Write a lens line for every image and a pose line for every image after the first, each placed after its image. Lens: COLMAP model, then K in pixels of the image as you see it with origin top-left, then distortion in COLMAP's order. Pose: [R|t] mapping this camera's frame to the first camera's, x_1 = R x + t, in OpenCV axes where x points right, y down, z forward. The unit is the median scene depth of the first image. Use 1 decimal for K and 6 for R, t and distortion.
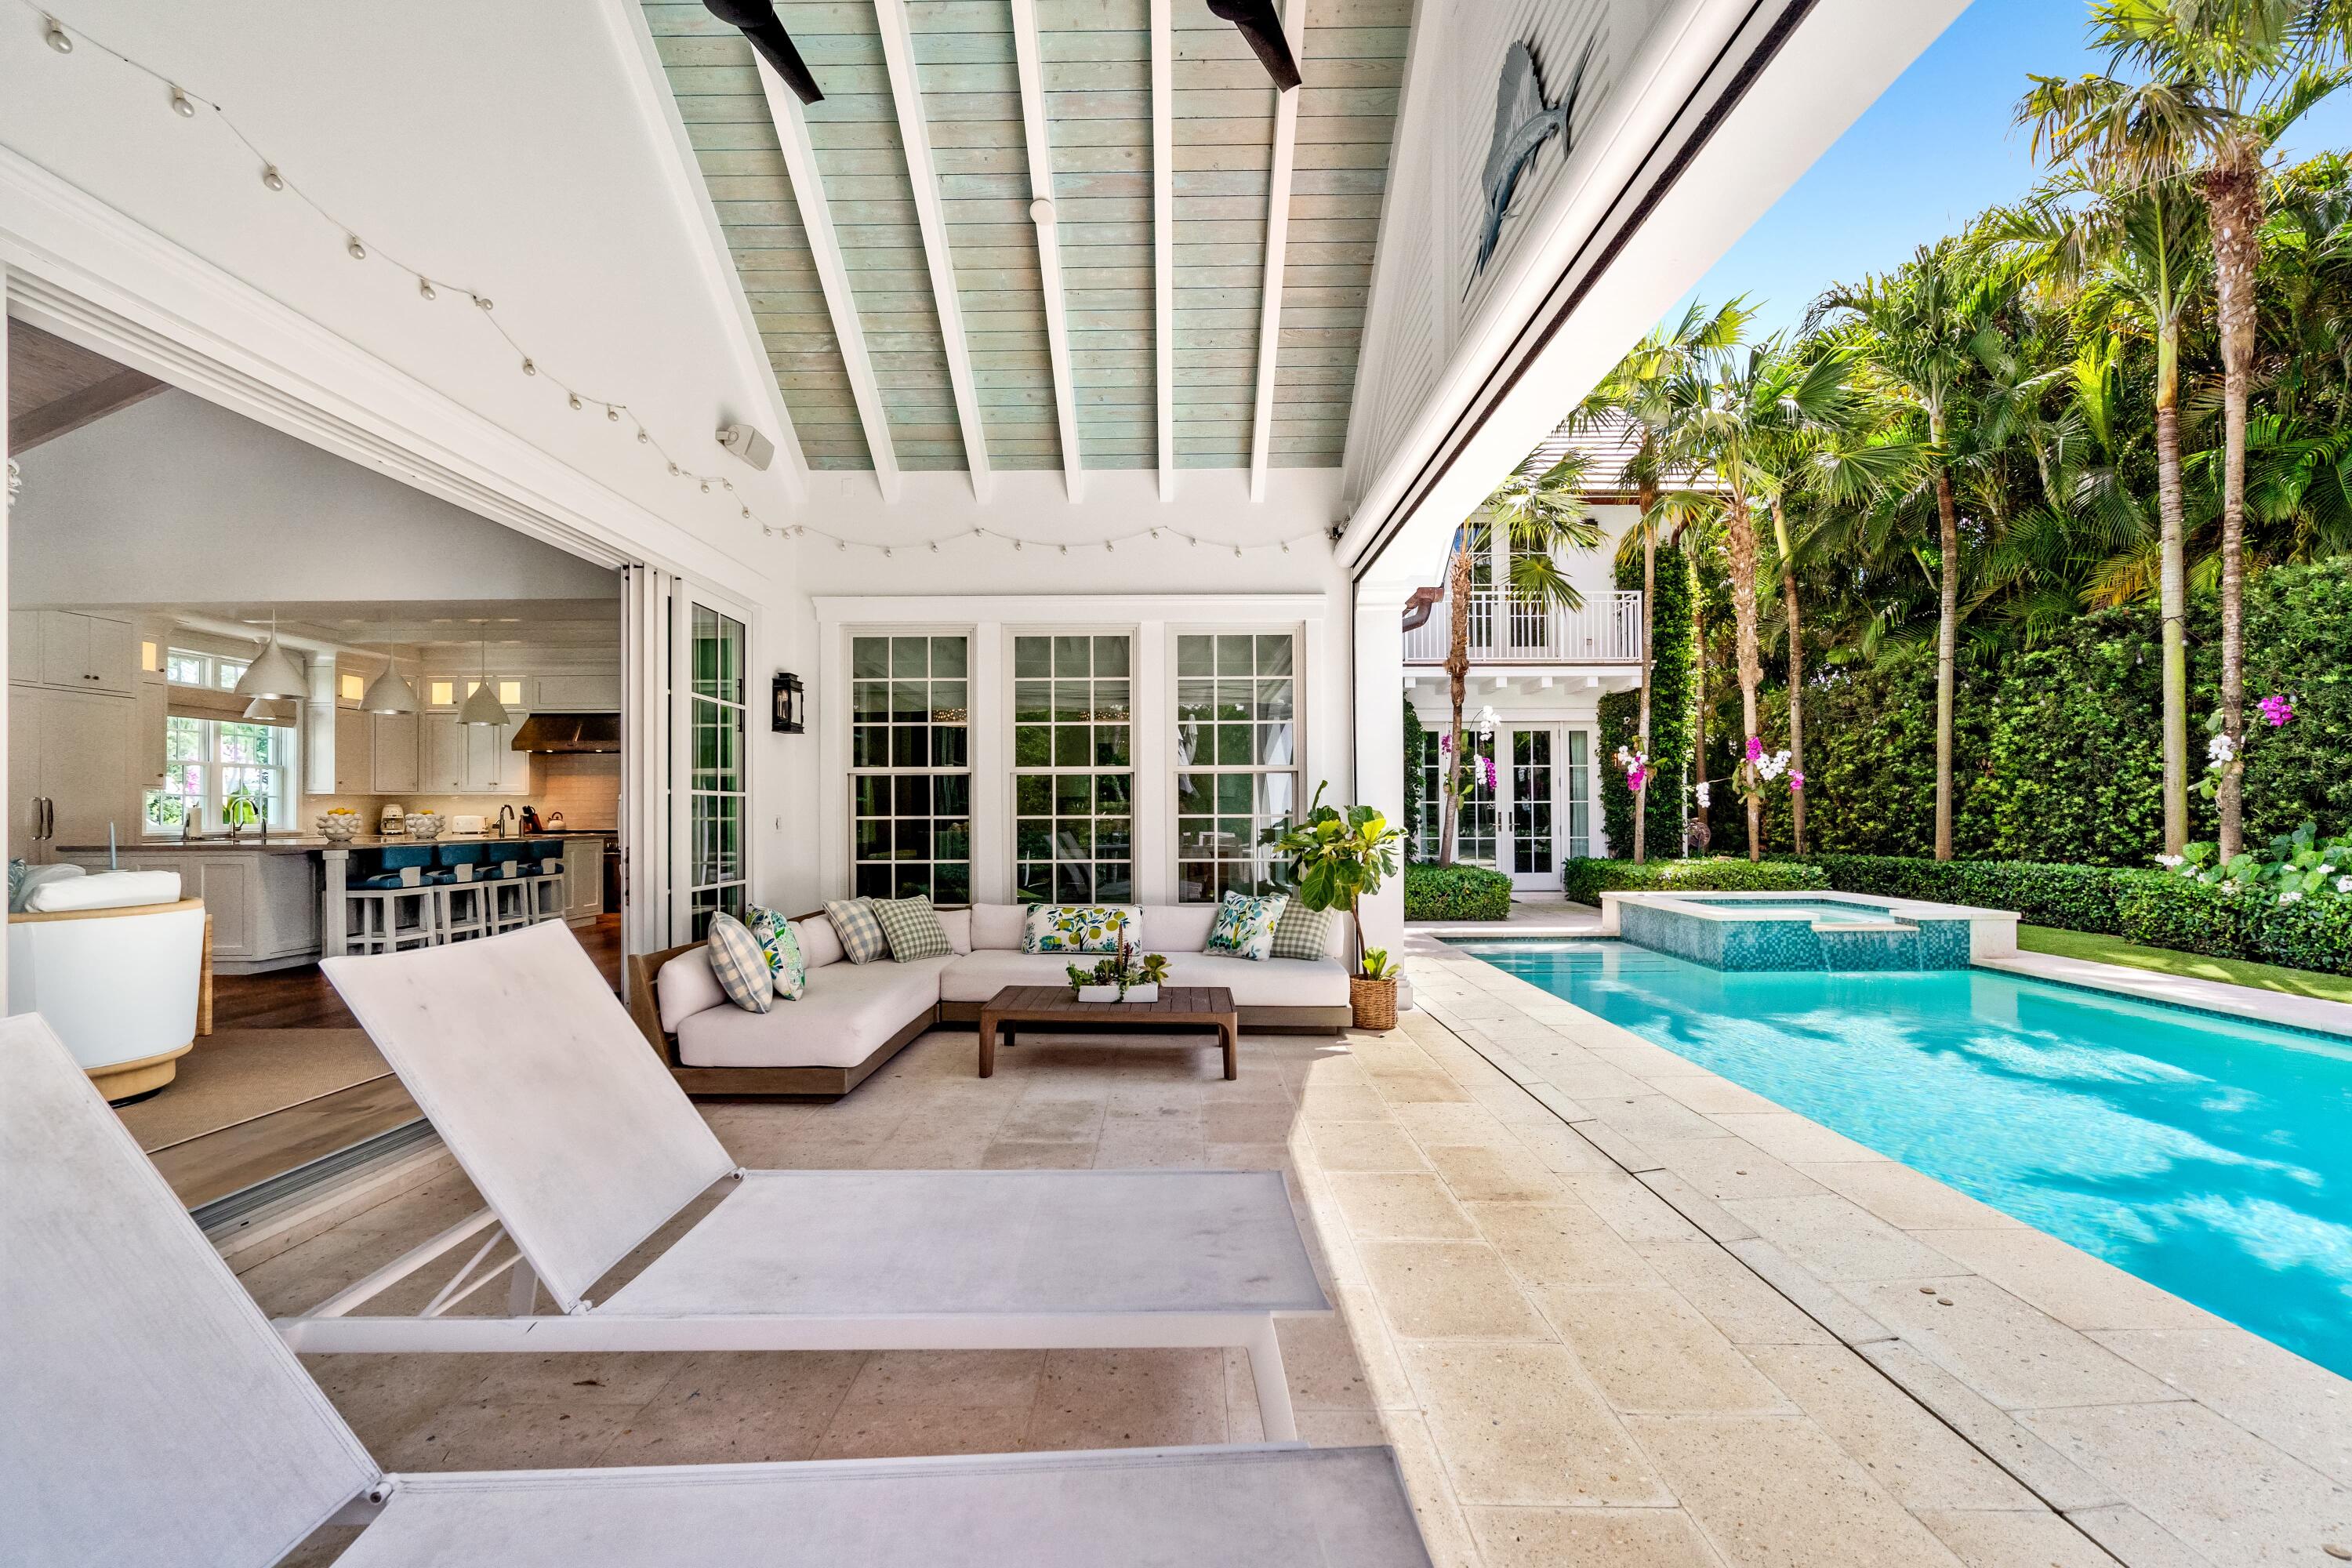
lens RADIAL K [[1077.6, 0, 1173.8], [0, 1077.6, 792.7], [0, 0, 1]] dist [-0.001635, 0.000980]
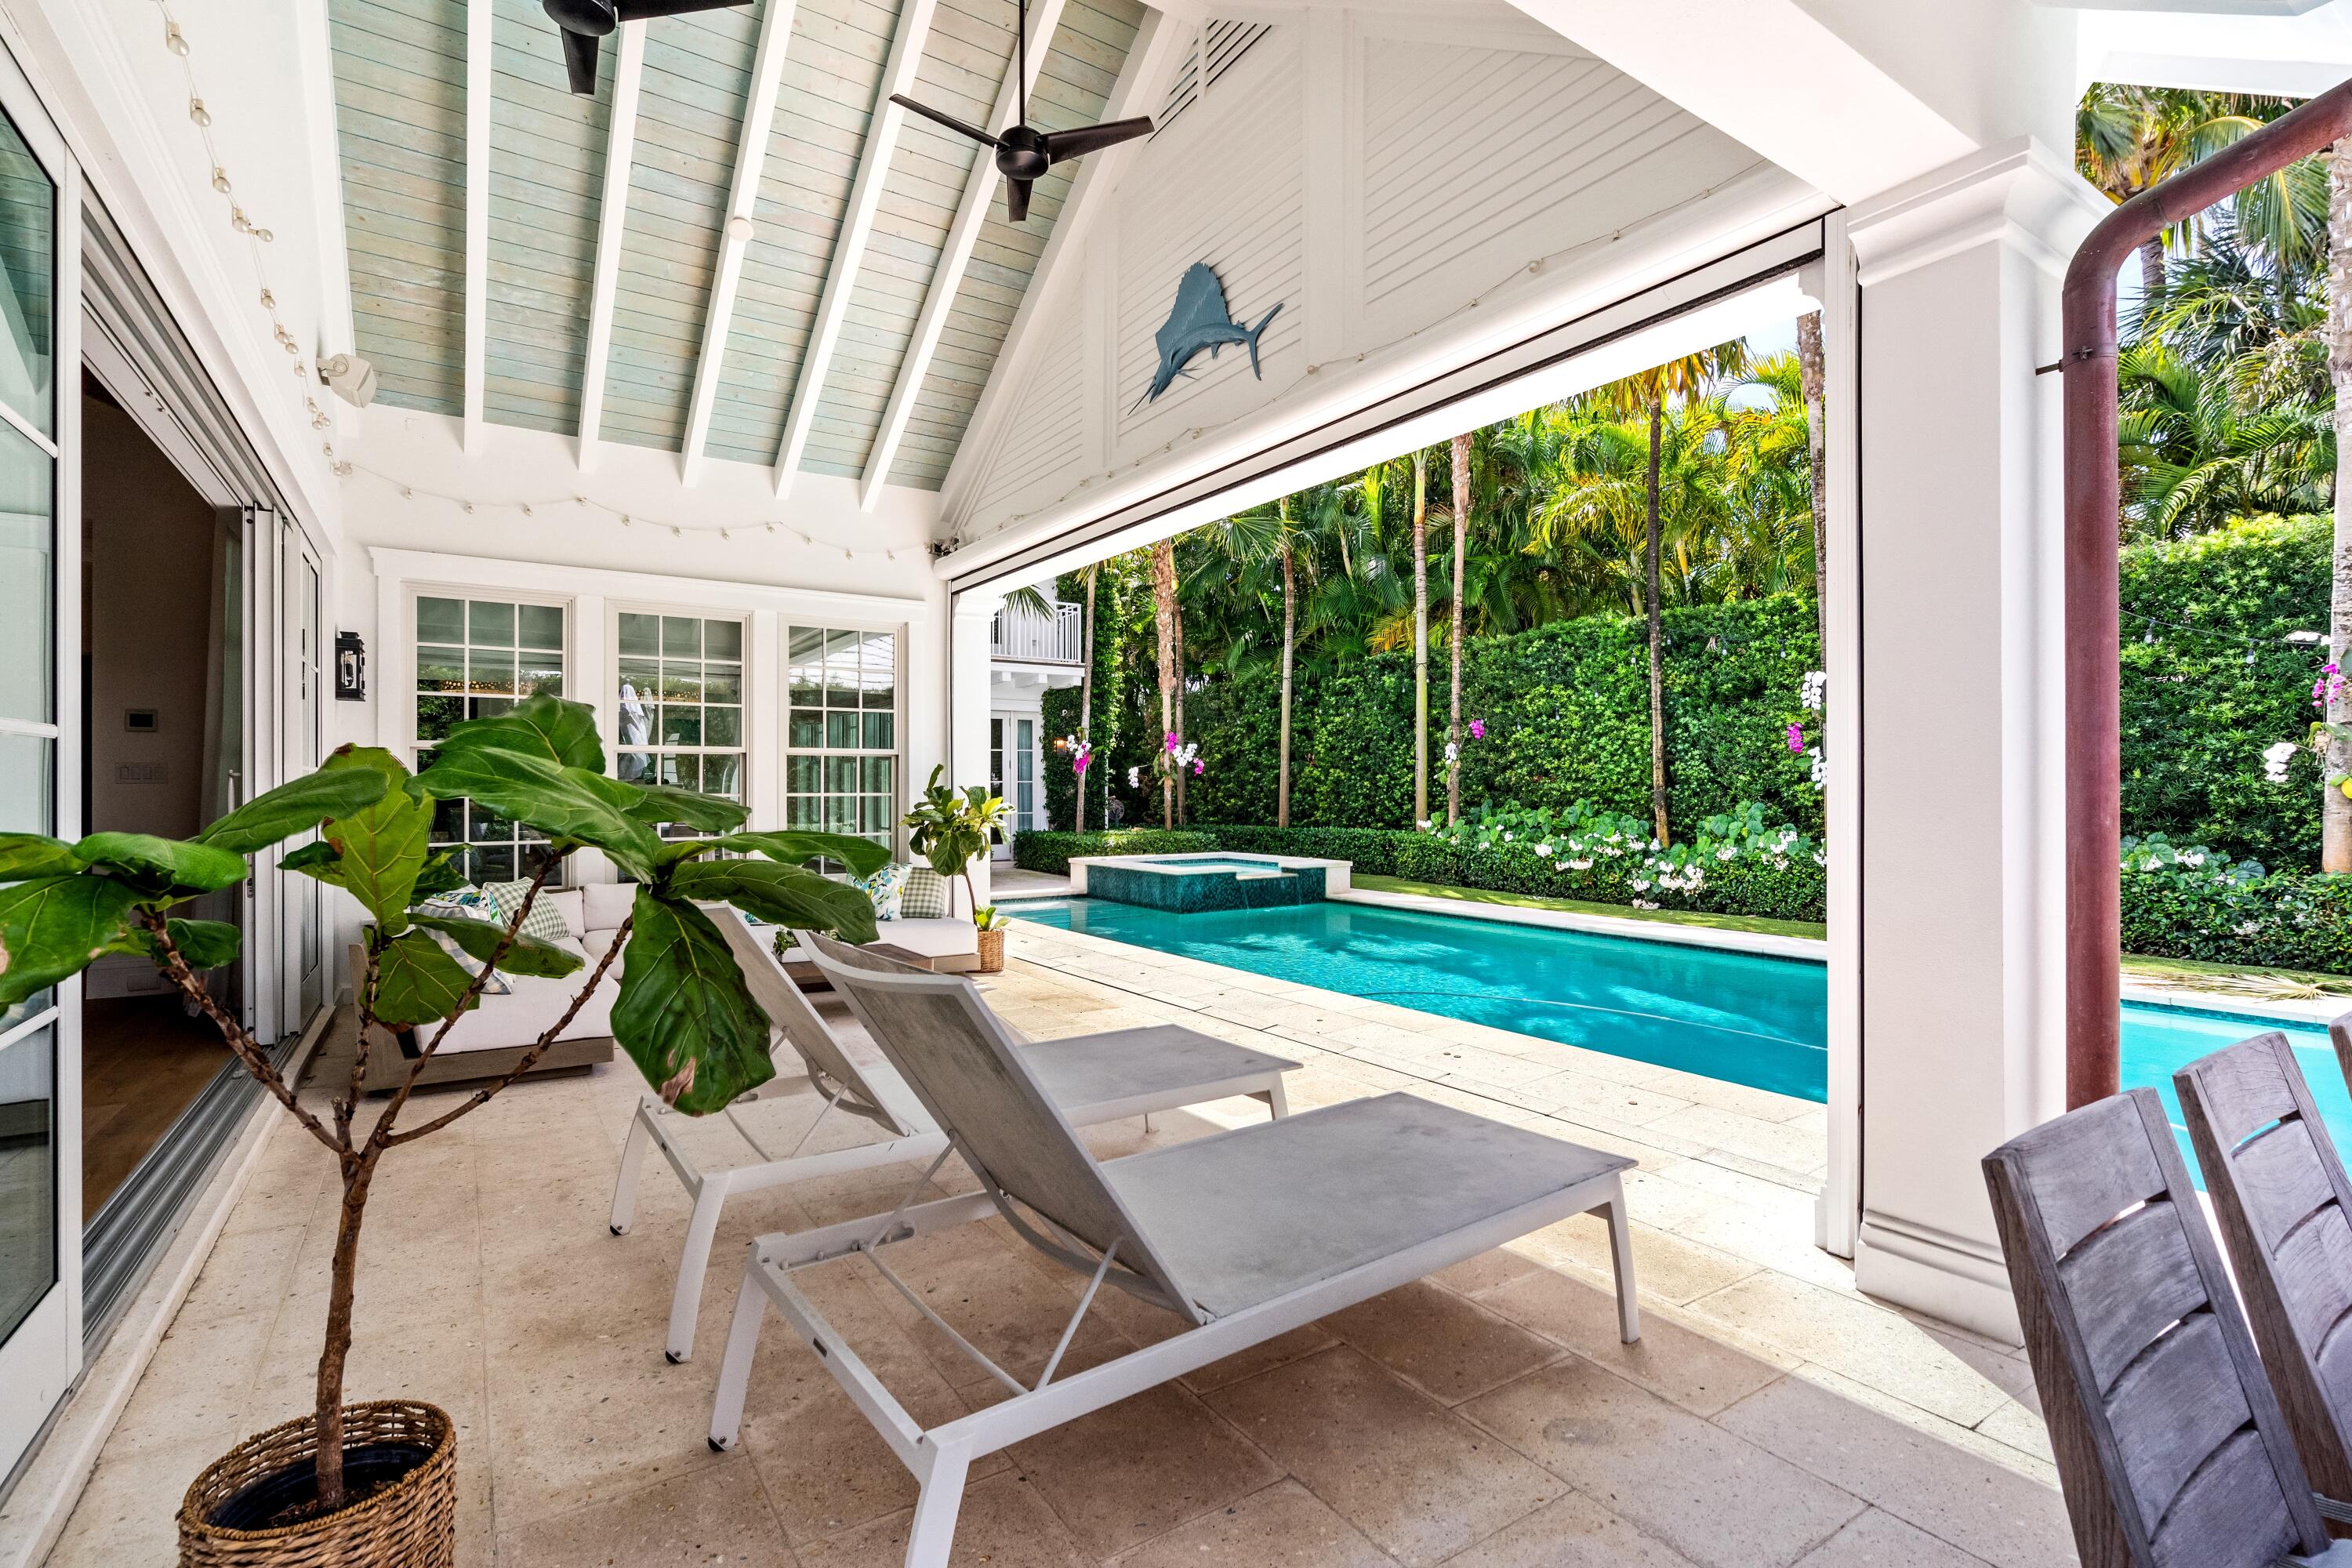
lens RADIAL K [[1077.6, 0, 1176.9], [0, 1077.6, 781.5], [0, 0, 1]] dist [-0.001635, 0.000980]
pose [[0.835253, 0.007521, 0.549815, -0.199402], [-0.013475, 0.999886, 0.006792, -0.002933], [-0.549701, -0.013082, 0.835259, -0.079864]]
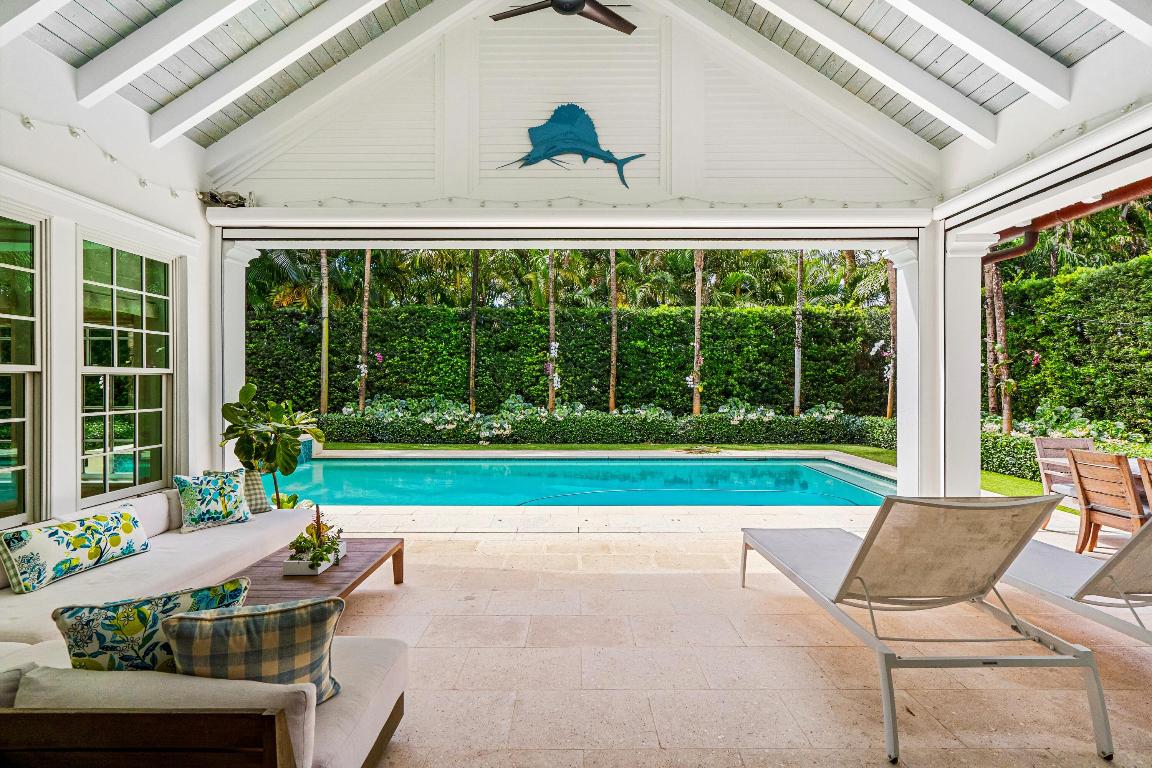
lens RADIAL K [[527.8, 0, 572.6], [0, 527.8, 382.2], [0, 0, 1]] dist [-0.001635, 0.000980]
pose [[0.010916, 0.001376, 0.999939, -0.375640], [-0.018483, 0.999828, -0.001174, -0.013858], [-0.999770, -0.018469, 0.010940, 0.399310]]
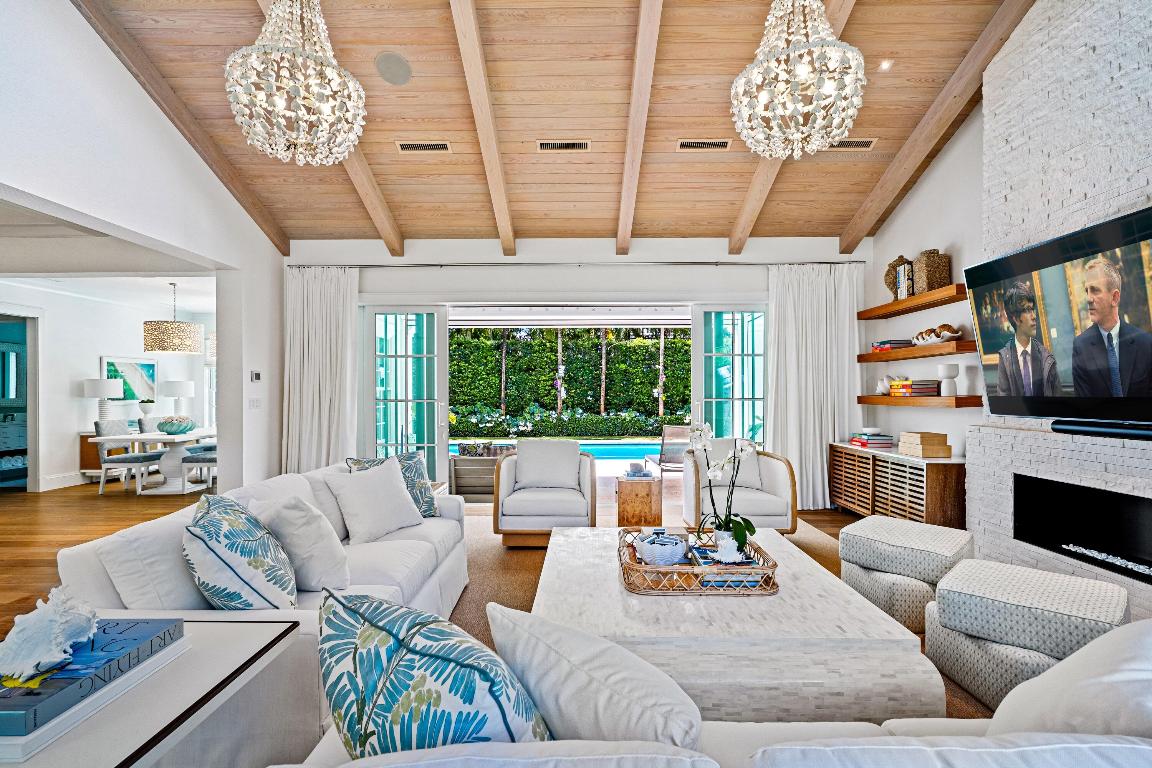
lens RADIAL K [[527.8, 0, 572.1], [0, 527.8, 397.5], [0, 0, 1]] dist [-0.001635, 0.000980]
pose [[0.016890, -0.004175, 0.999849, -0.926742], [-0.014764, 0.999881, 0.004424, -0.009916], [-0.999748, -0.014836, 0.016826, 0.390079]]
